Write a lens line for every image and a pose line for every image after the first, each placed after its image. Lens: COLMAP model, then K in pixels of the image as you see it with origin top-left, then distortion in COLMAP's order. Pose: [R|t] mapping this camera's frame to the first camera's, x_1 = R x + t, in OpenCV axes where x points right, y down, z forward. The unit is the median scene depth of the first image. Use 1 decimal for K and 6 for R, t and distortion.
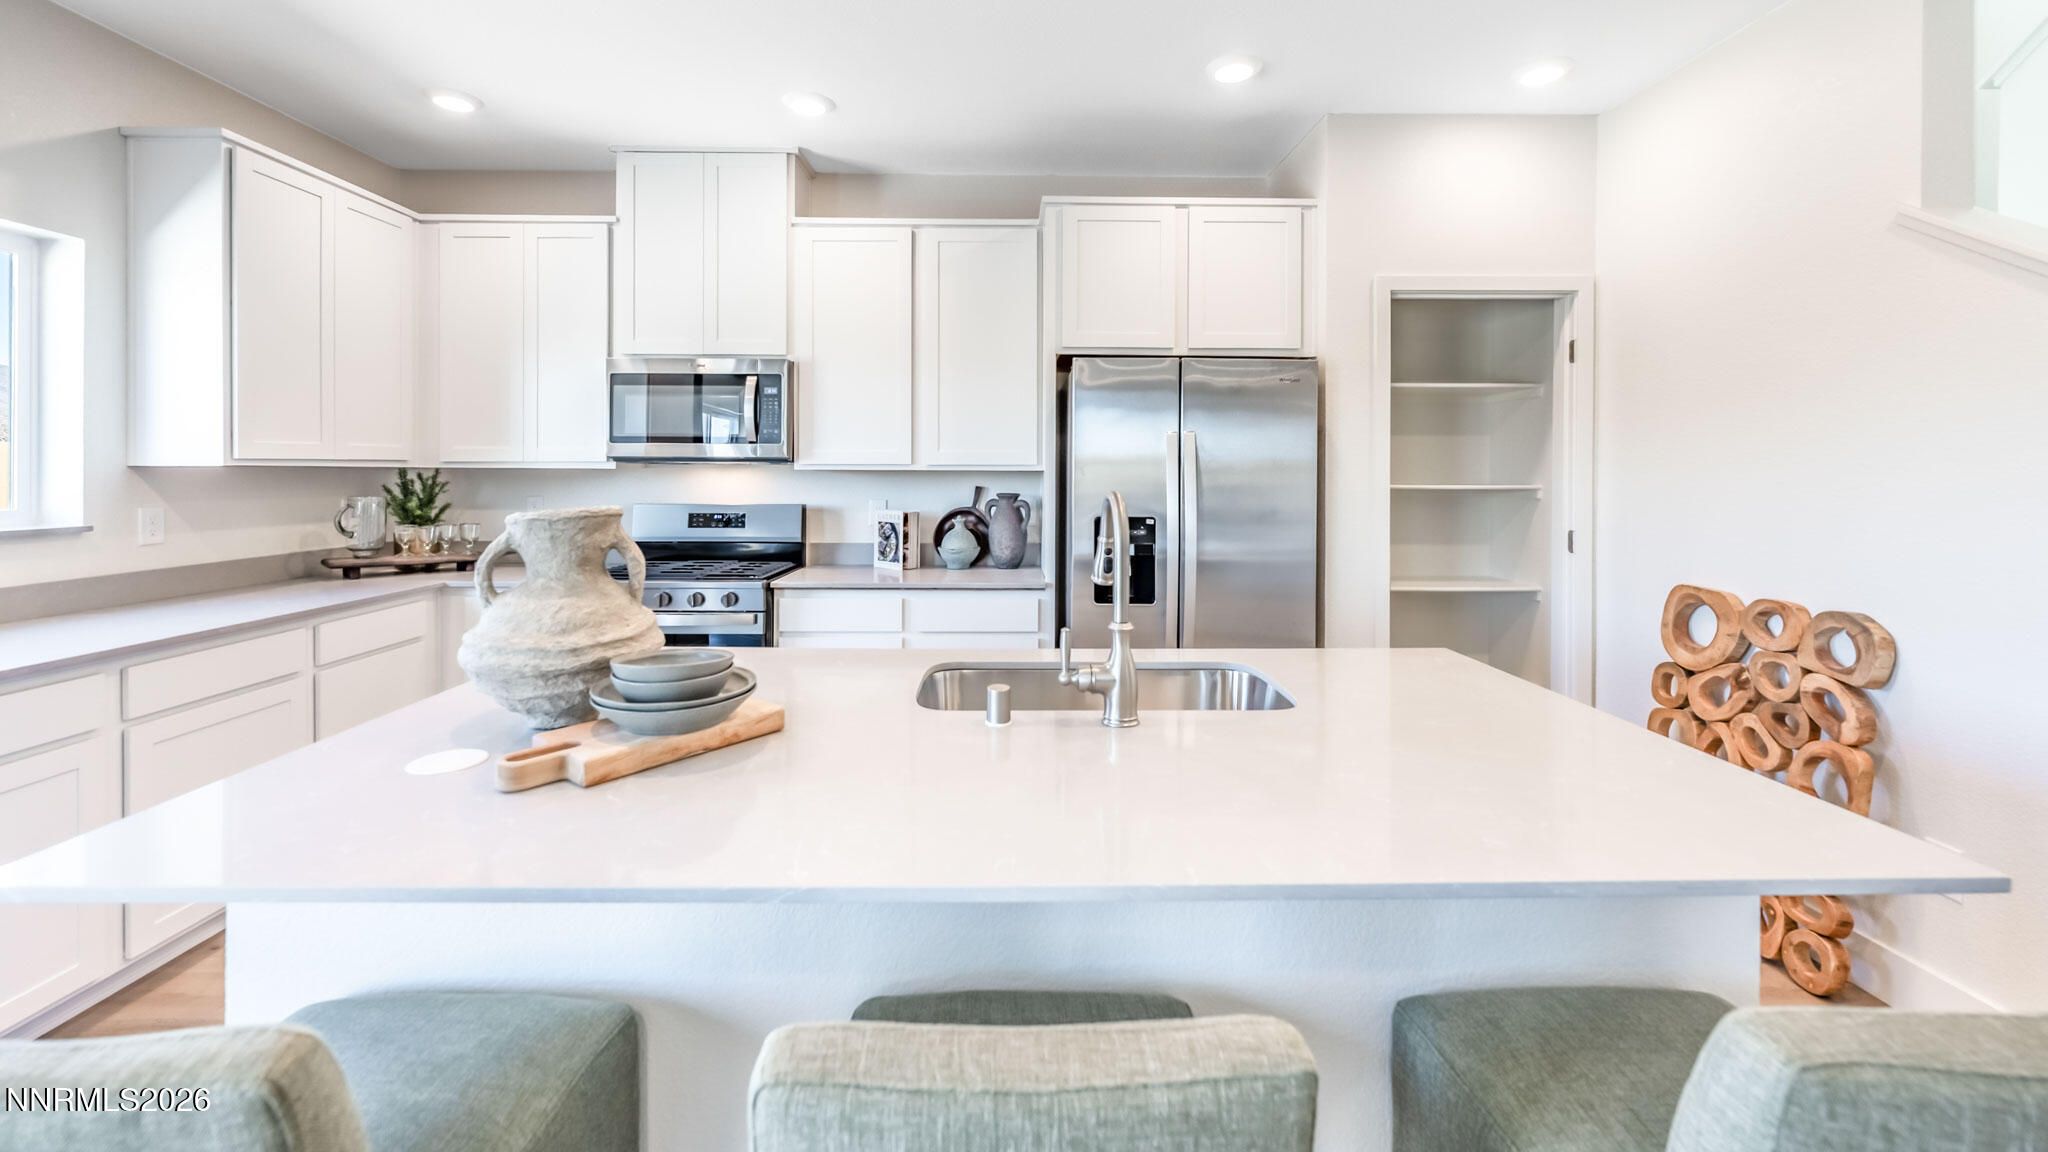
lens RADIAL K [[820.8, 0, 1031.4], [0, 820.8, 472.1], [0, 0, 1]] dist [-0.000502, -0.000163]
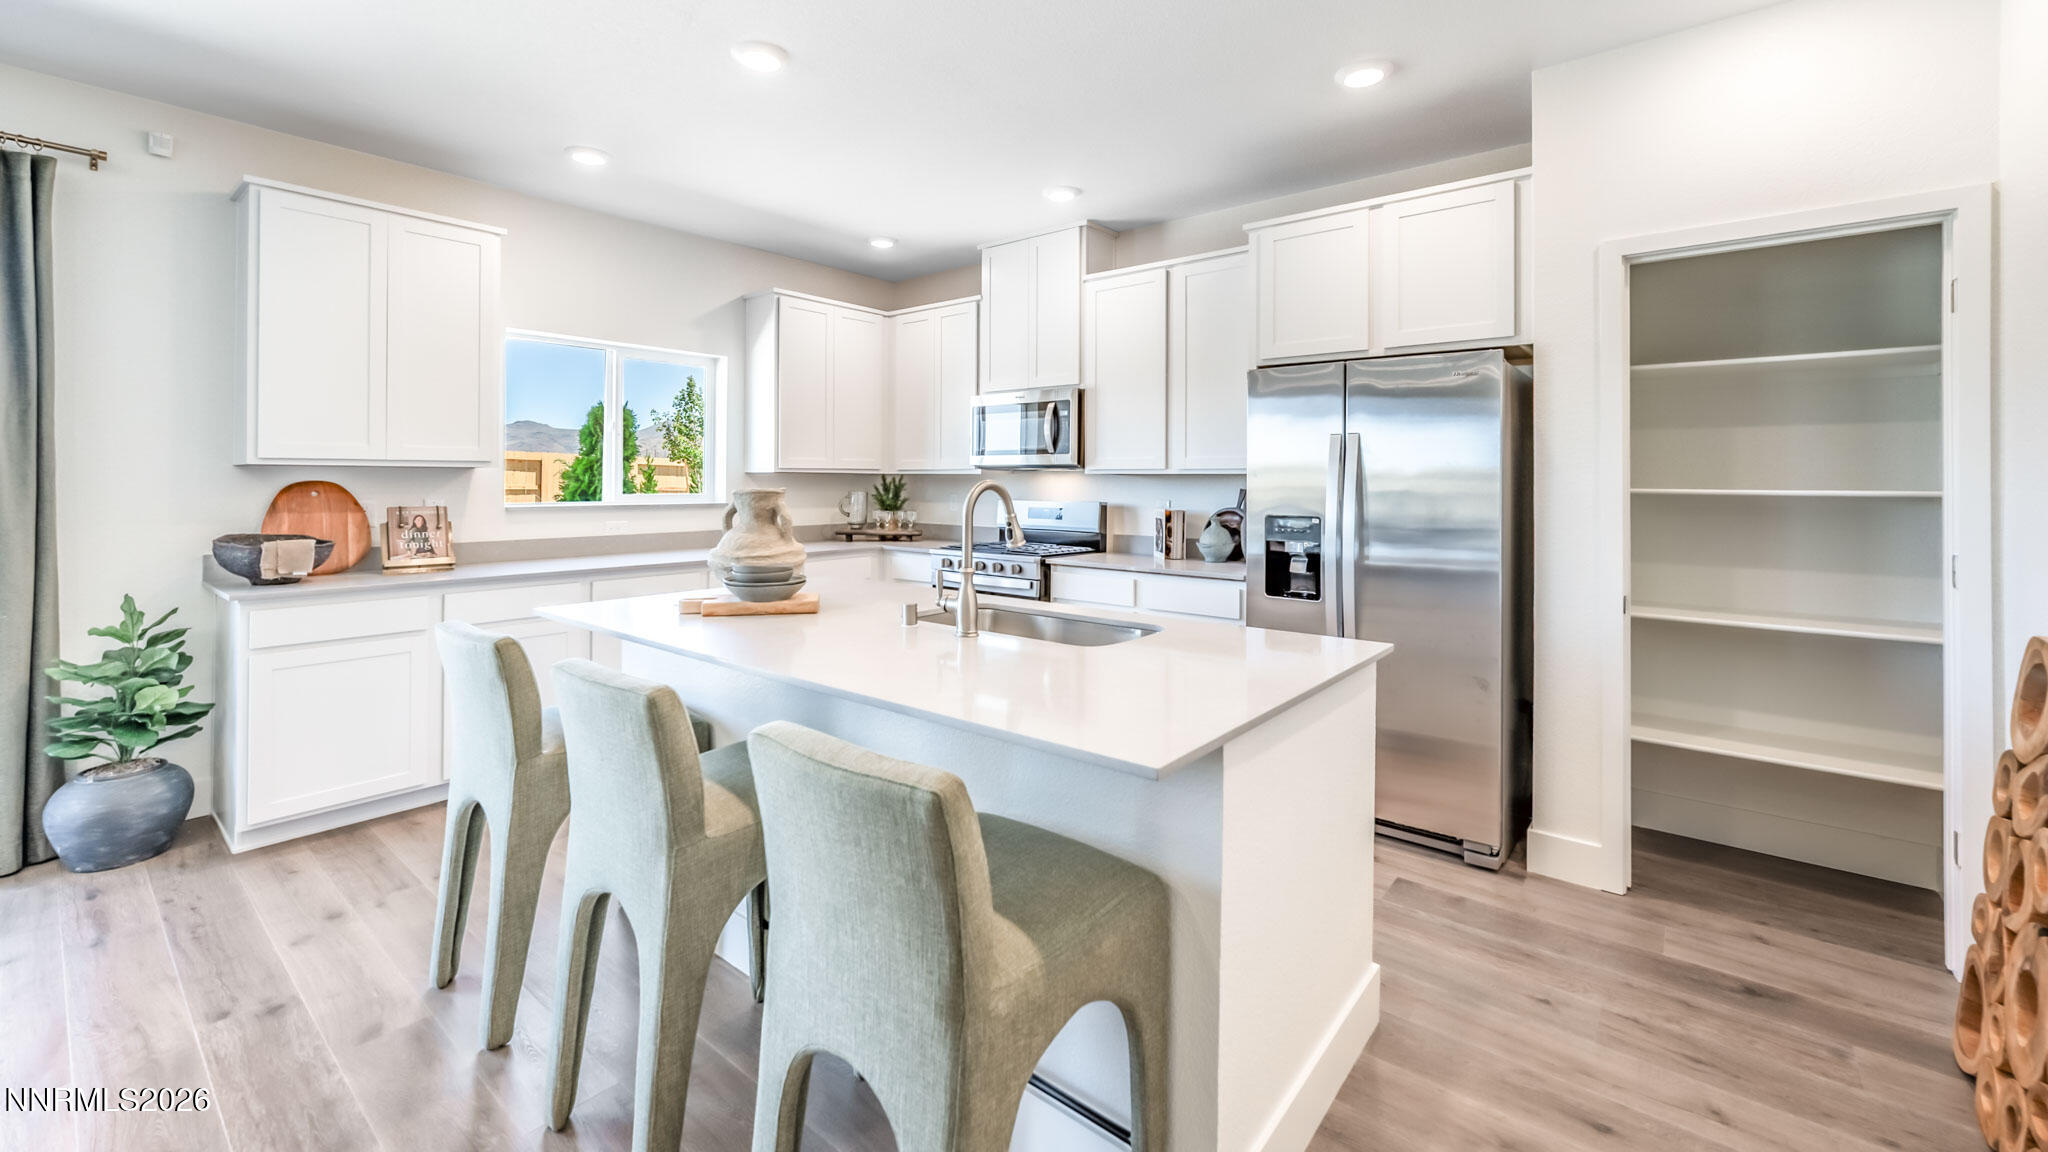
lens RADIAL K [[820.8, 0, 1031.4], [0, 820.8, 472.1], [0, 0, 1]] dist [-0.000502, -0.000163]
pose [[0.769581, -0.006069, -0.638520, 0.465955], [-0.000973, 0.999943, -0.010677, 0.007640], [0.638548, 0.008839, 0.769531, -0.026832]]
